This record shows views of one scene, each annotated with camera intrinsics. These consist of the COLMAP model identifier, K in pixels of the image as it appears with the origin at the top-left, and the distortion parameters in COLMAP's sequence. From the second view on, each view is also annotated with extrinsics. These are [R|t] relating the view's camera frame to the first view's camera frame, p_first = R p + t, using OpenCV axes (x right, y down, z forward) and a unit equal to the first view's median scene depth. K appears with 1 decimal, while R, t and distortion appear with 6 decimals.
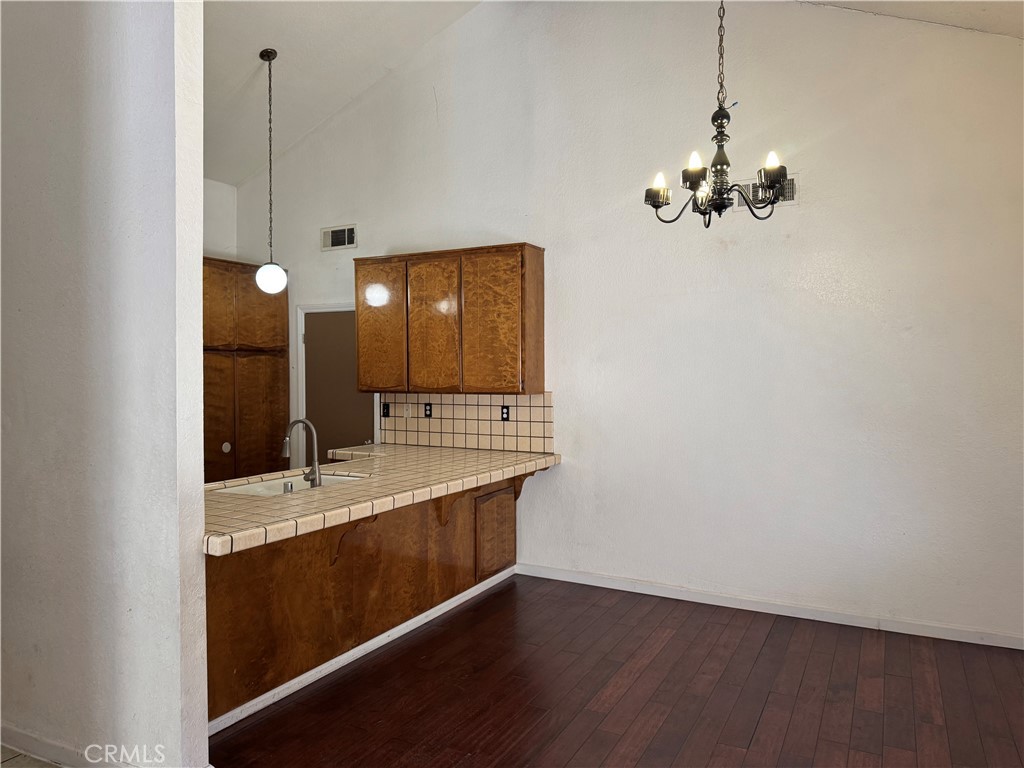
lens RADIAL K [[720.9, 0, 511.1], [0, 720.9, 368.7], [0, 0, 1]] dist [0.080309, -0.081224]
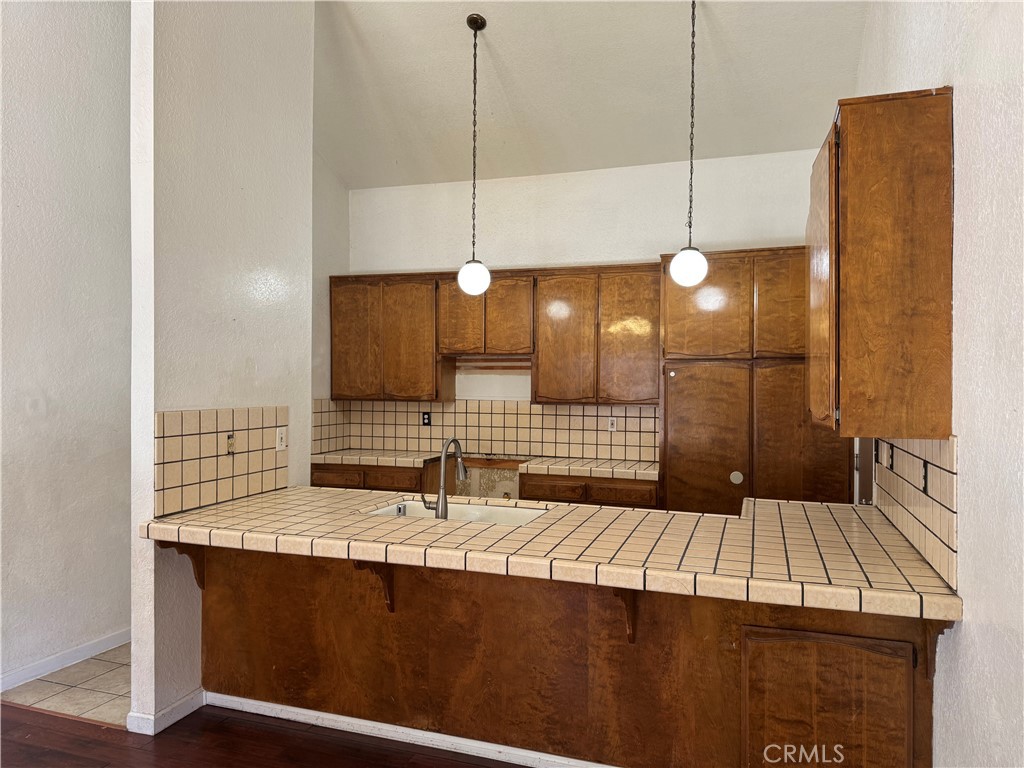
lens RADIAL K [[709.2, 0, 512.0], [0, 709.2, 384.0], [0, 0, 1]] dist [0.068285, -0.078432]
pose [[0.161306, 0.001593, -0.986903, 0.507105], [-0.005811, 0.999983, 0.000664, 0.004898], [0.986887, 0.005628, 0.161313, 0.861667]]
